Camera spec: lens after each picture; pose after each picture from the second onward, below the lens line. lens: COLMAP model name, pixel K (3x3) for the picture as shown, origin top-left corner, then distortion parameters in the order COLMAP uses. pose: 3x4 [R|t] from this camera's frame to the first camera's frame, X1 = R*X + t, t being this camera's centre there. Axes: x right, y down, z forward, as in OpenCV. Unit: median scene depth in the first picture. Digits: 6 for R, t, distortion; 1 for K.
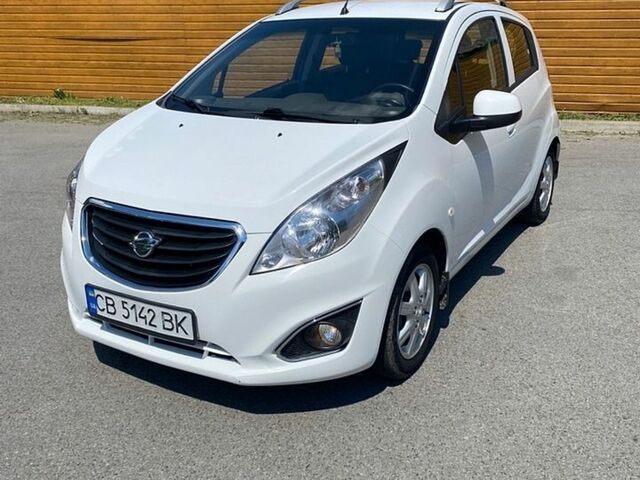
lens RADIAL K [[631.8, 0, 320.0], [0, 631.8, 240.0], [0, 0, 1]] dist [0.088065, -0.172016]
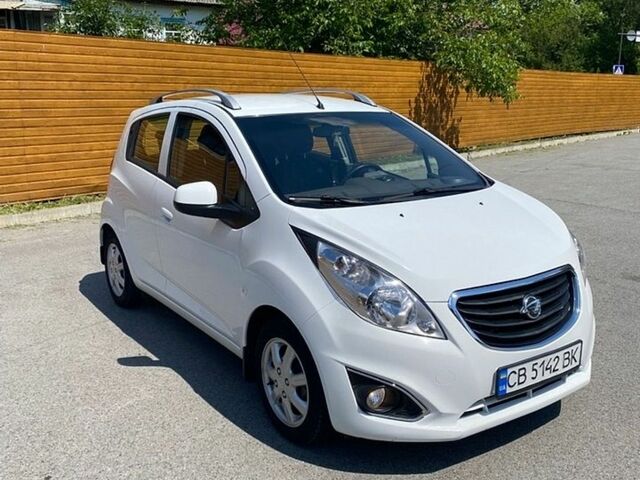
lens RADIAL K [[631.8, 0, 320.0], [0, 631.8, 240.0], [0, 0, 1]] dist [0.088065, -0.172016]
pose [[0.453912, -0.195291, 0.869382, -1.394044], [0.297072, 0.953032, 0.058978, -0.283740], [-0.840067, 0.231498, 0.490609, 0.716142]]
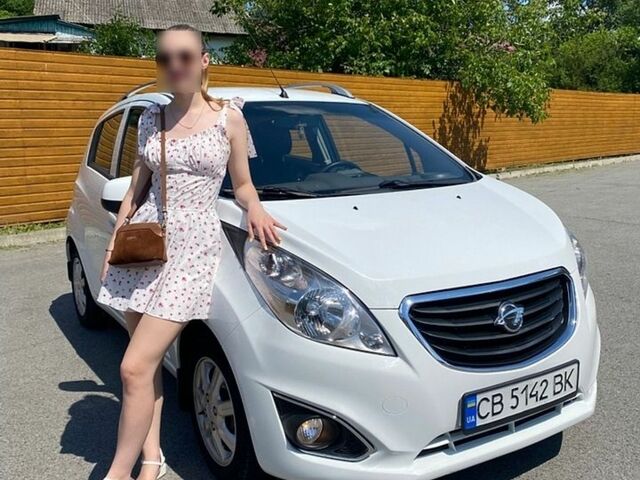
lens RADIAL K [[640.5, 0, 317.0], [0, 640.5, 237.1], [0, 0, 1]] dist [0.015555, -0.022122]
pose [[0.503590, -0.153270, 0.850239, -1.158886], [0.303034, 0.952949, -0.007700, -0.177240], [-0.809054, 0.261529, 0.526341, 0.696721]]
